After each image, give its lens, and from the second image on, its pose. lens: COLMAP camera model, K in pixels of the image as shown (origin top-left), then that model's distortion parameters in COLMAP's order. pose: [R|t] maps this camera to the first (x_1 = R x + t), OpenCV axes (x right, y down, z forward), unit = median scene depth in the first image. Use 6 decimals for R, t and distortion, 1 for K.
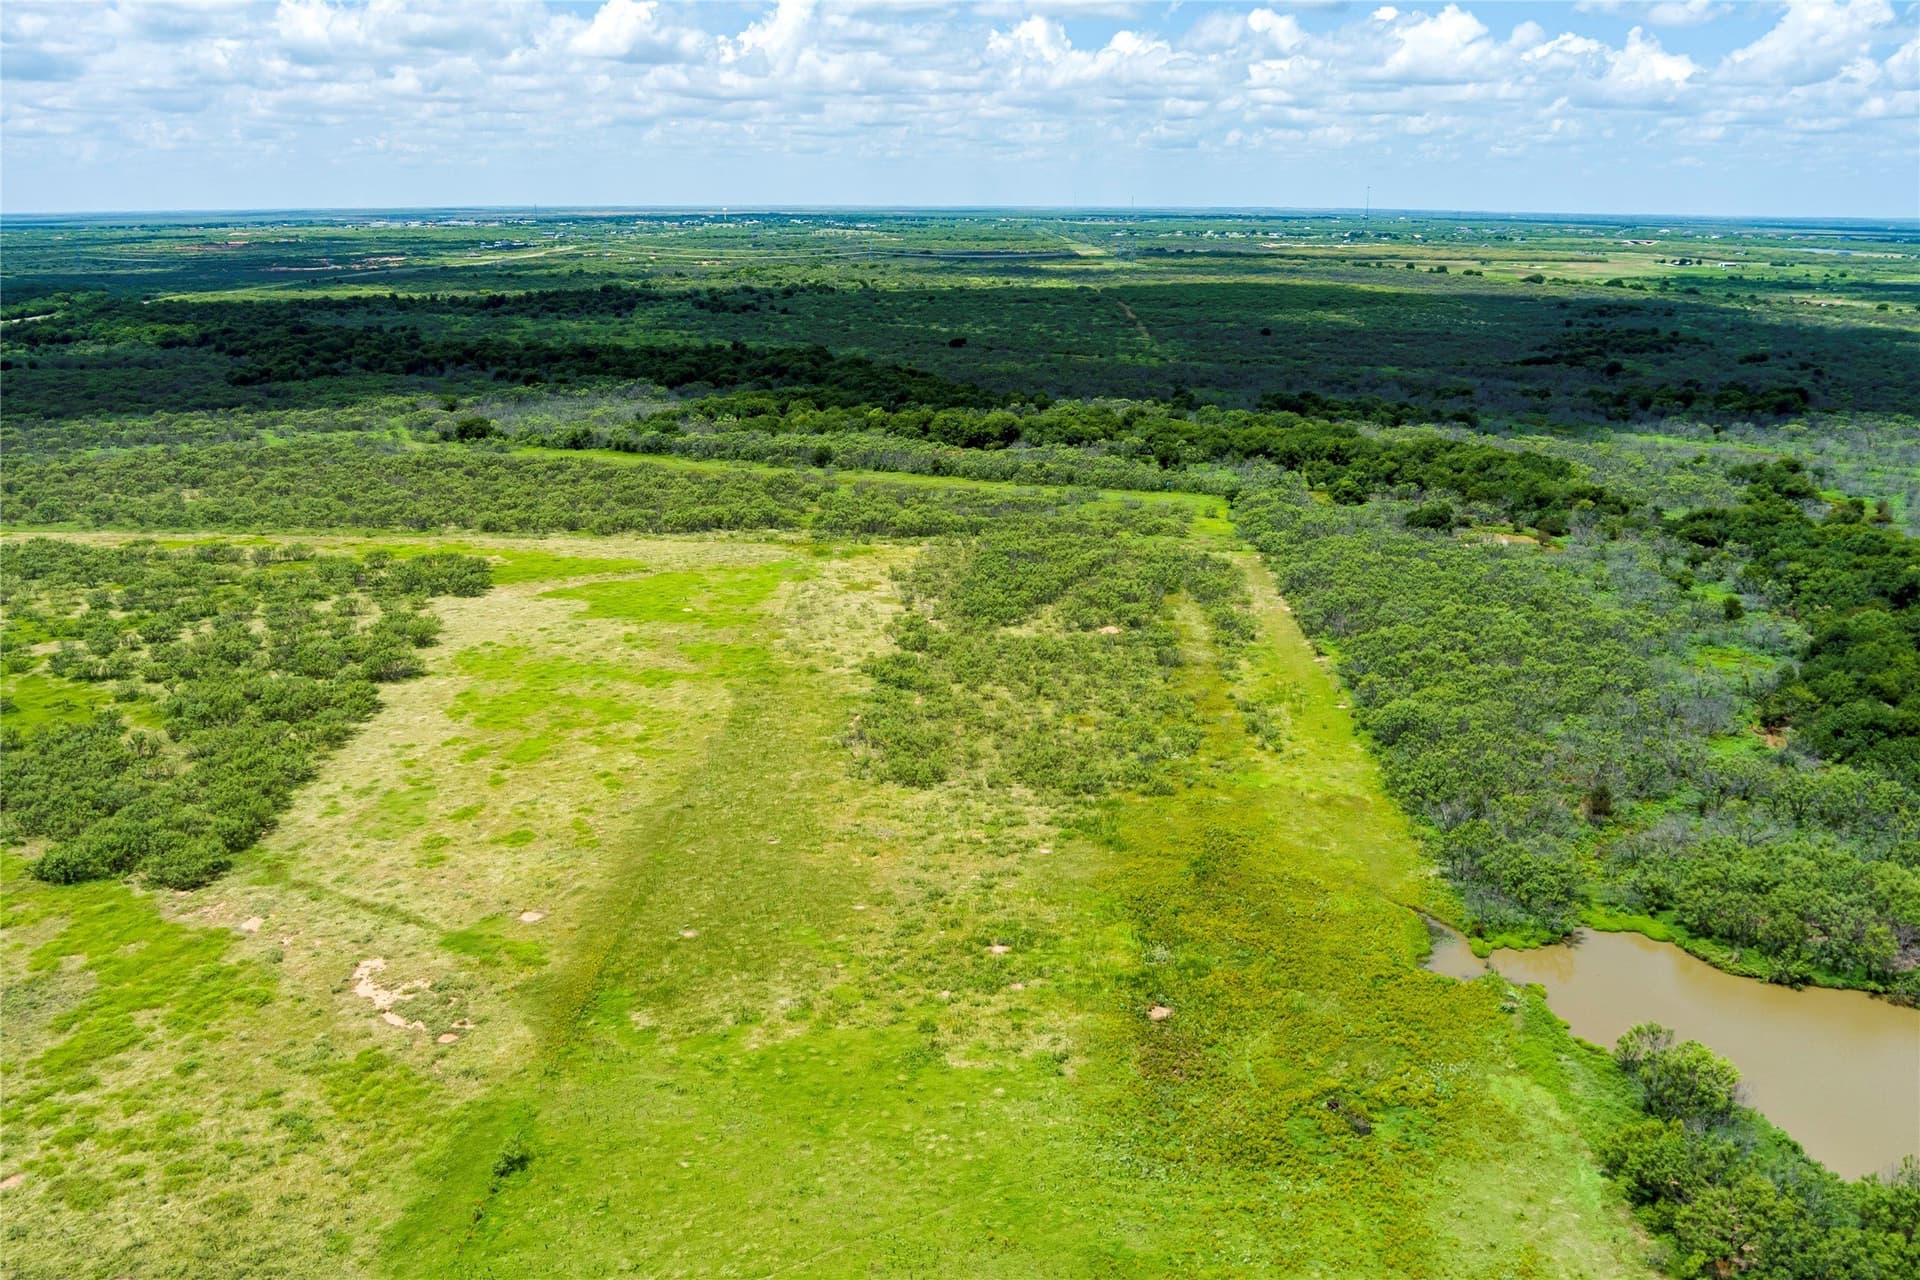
lens RADIAL K [[1571.8, 0, 973.0], [0, 1571.8, 626.9], [0, 0, 1]] dist [-0.080757, 0.046084]
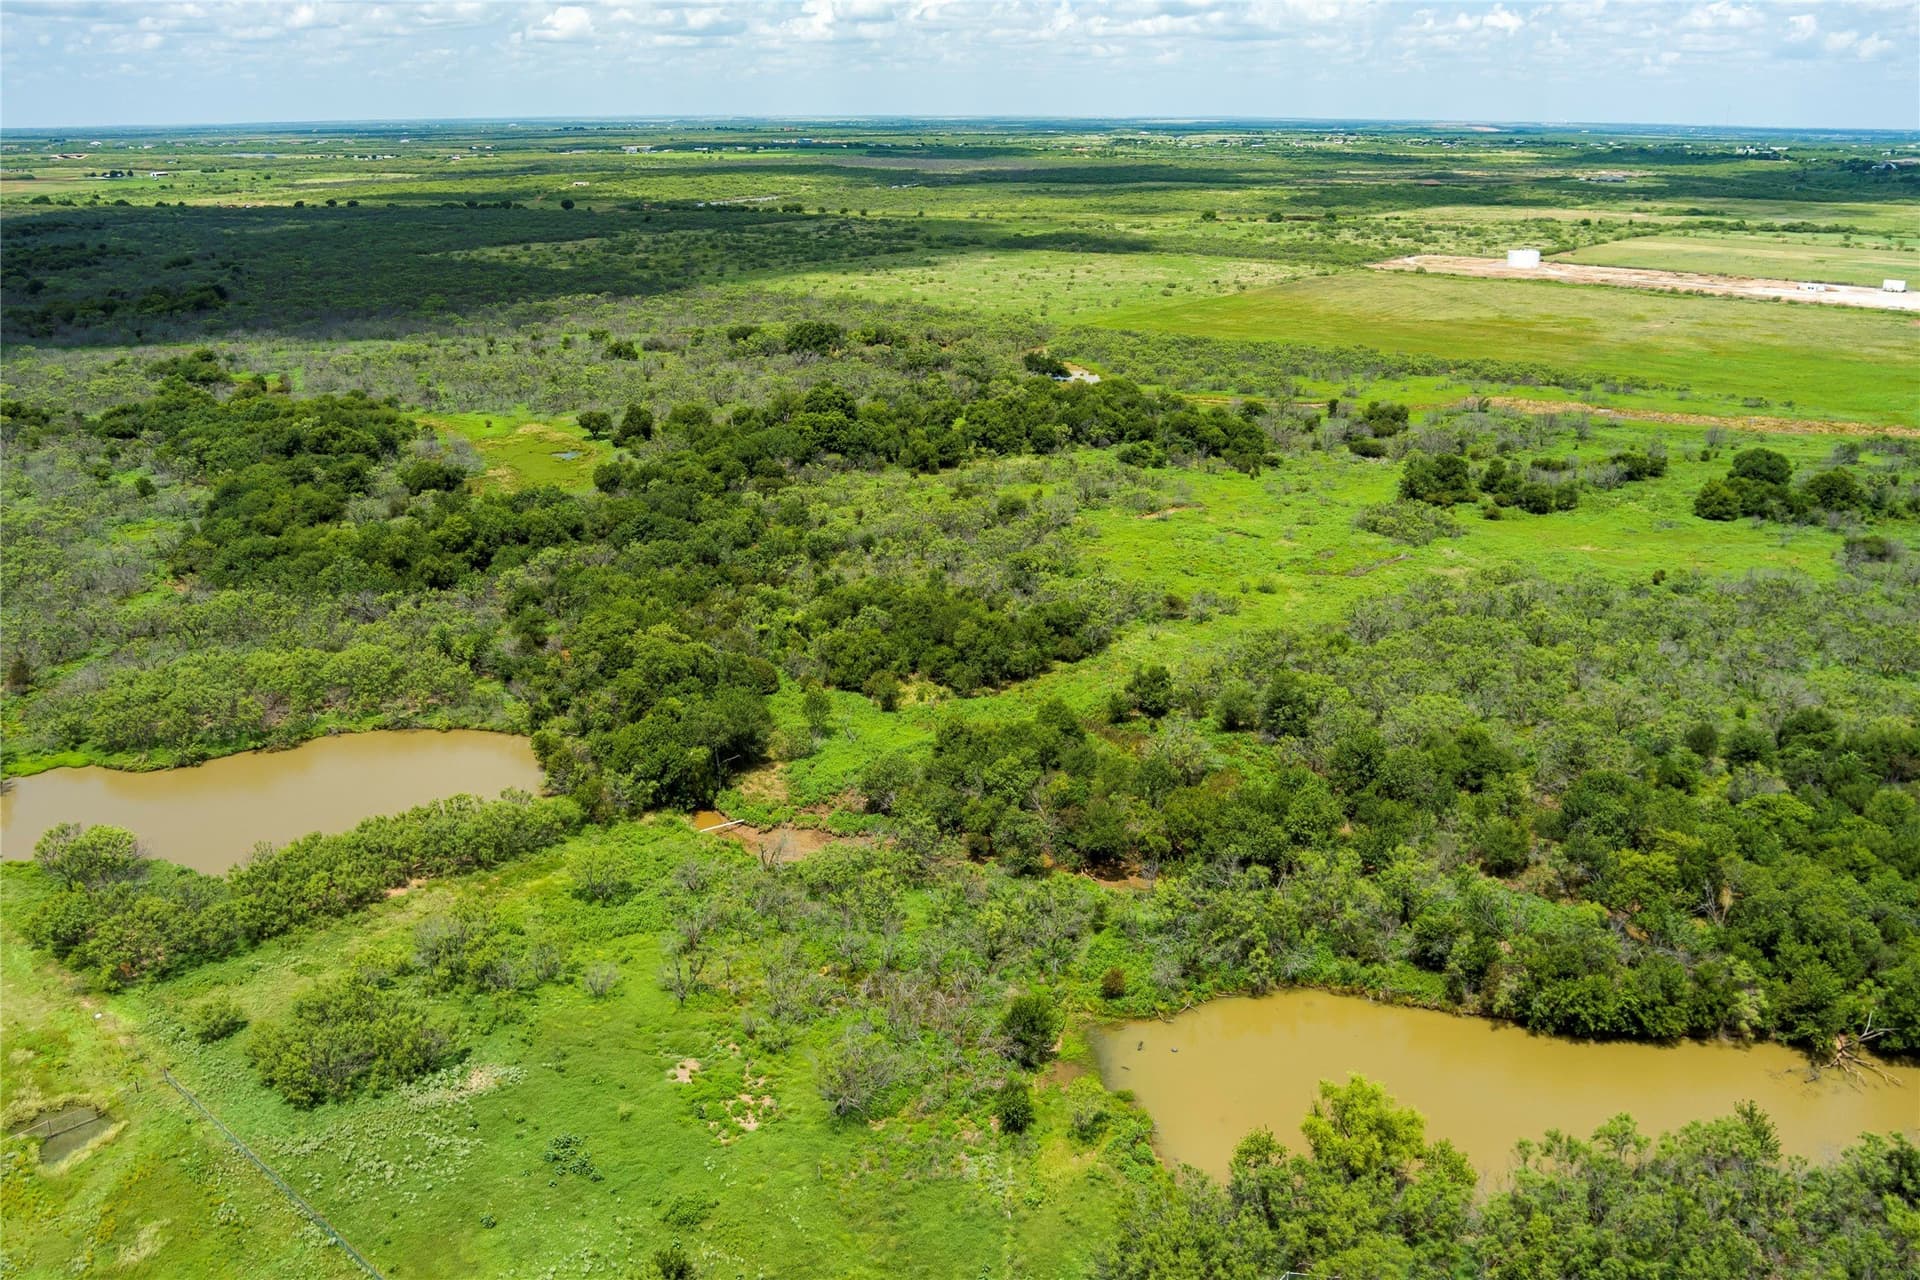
lens RADIAL K [[1571.8, 0, 973.0], [0, 1571.8, 626.9], [0, 0, 1]] dist [-0.080757, 0.046084]
pose [[0.630132, -0.248824, 0.735541, 0.026487], [0.207317, 0.966791, 0.149446, 0.040630], [-0.748300, 0.058320, 0.660792, -0.160620]]
